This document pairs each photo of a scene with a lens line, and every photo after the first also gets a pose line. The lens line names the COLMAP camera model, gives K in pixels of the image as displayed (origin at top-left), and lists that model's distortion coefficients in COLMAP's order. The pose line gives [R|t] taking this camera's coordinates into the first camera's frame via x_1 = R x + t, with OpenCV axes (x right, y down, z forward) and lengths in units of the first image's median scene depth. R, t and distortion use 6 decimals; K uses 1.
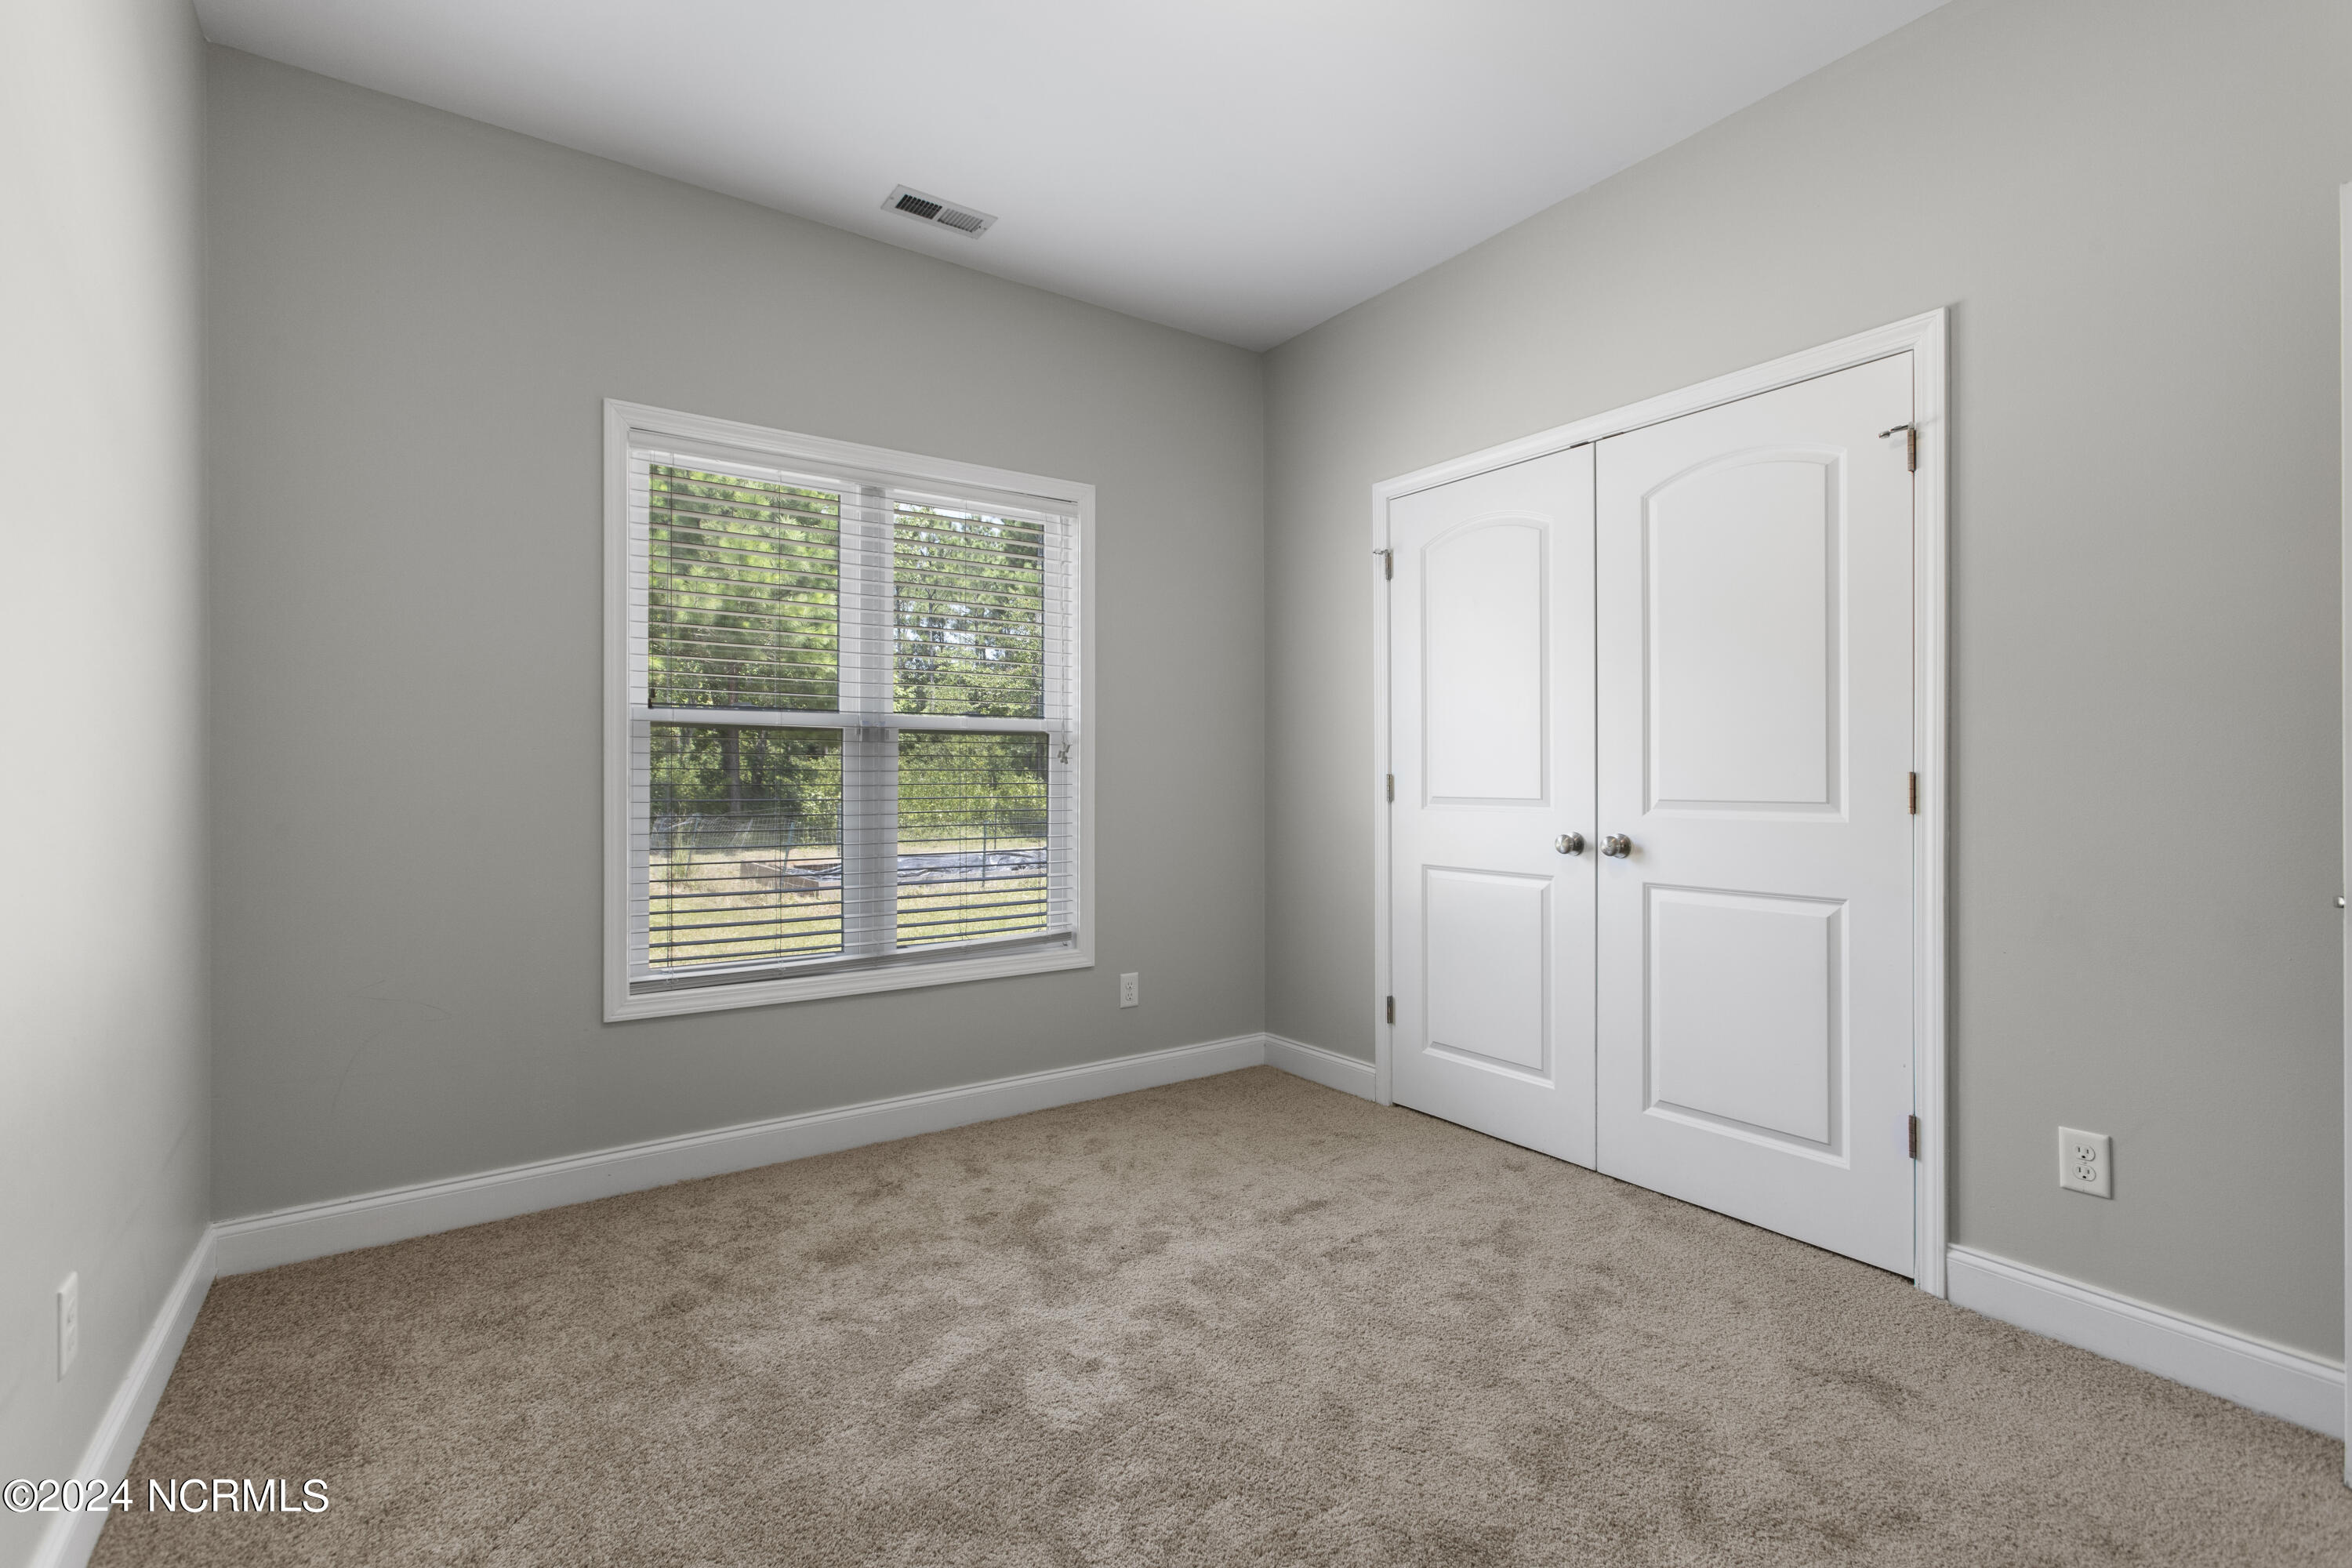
lens RADIAL K [[1067.3, 0, 1187.1], [0, 1067.3, 768.0], [0, 0, 1]] dist [-0.000487, 0.000048]
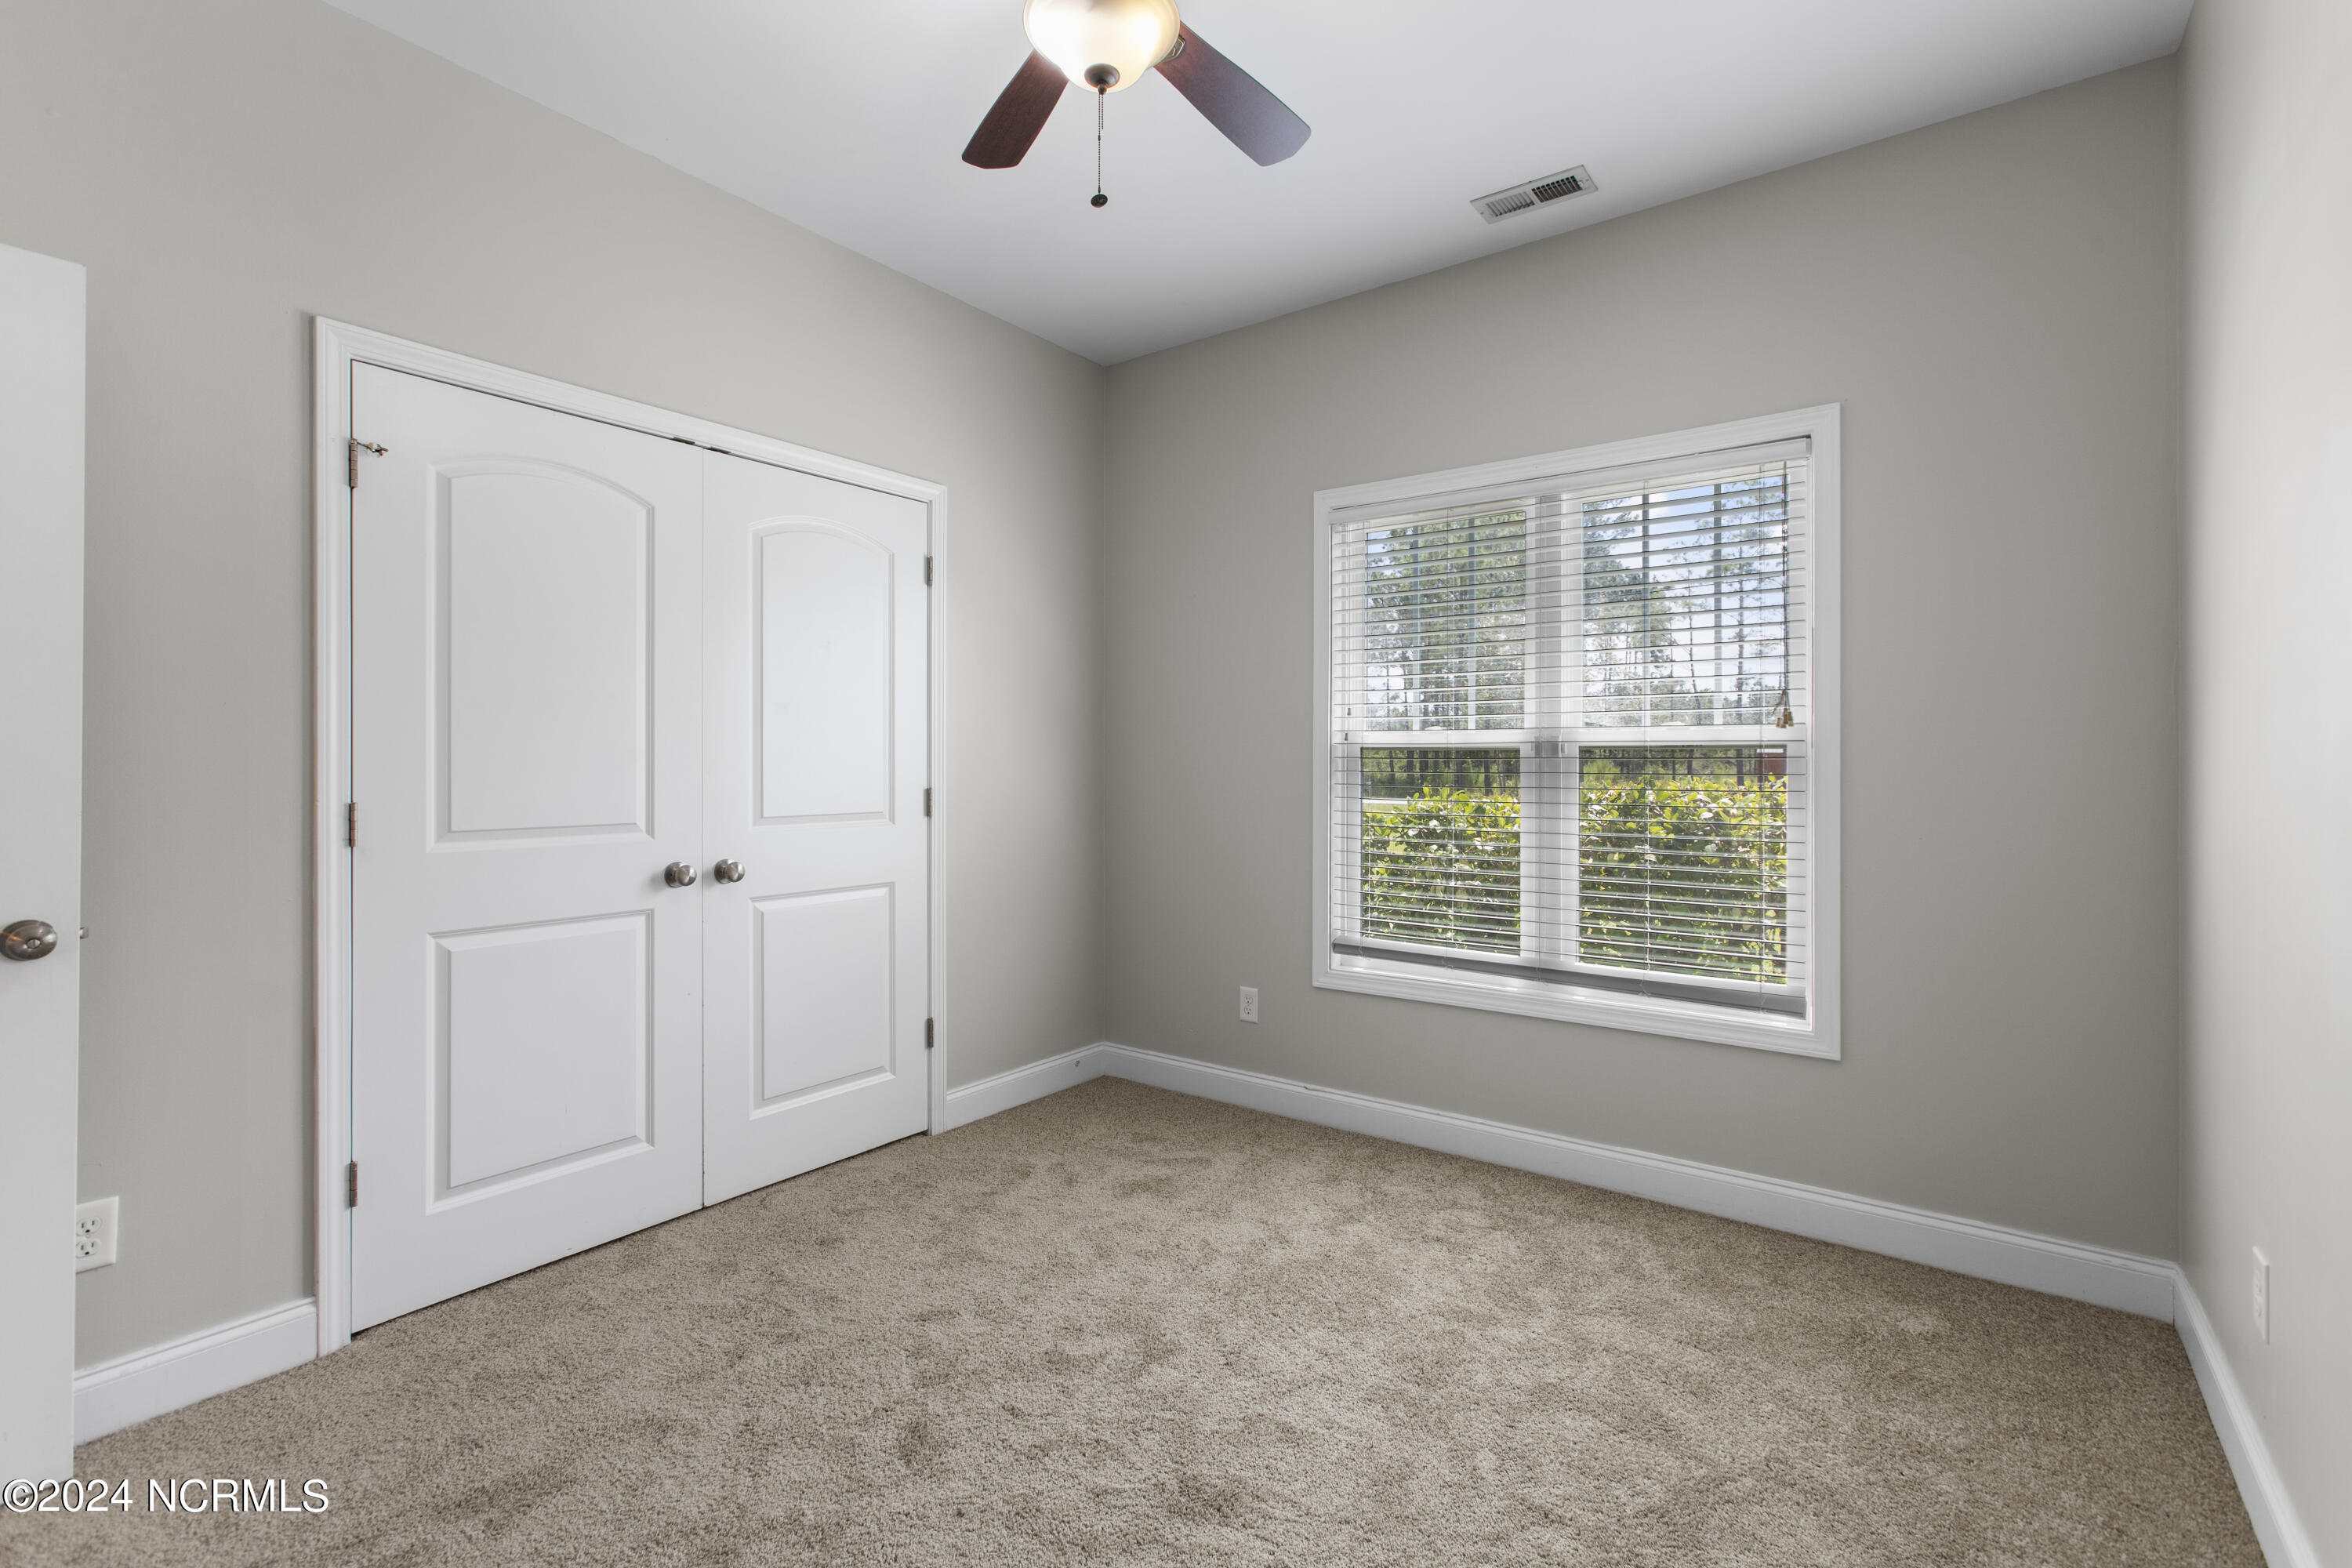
lens RADIAL K [[1067.3, 0, 1187.1], [0, 1067.3, 768.0], [0, 0, 1]] dist [-0.000487, 0.000048]
pose [[0.329923, 0.001421, -0.944007, 0.511584], [-0.001198, 0.999999, 0.001086, -0.016371], [0.944007, 0.000773, 0.329925, 0.375698]]
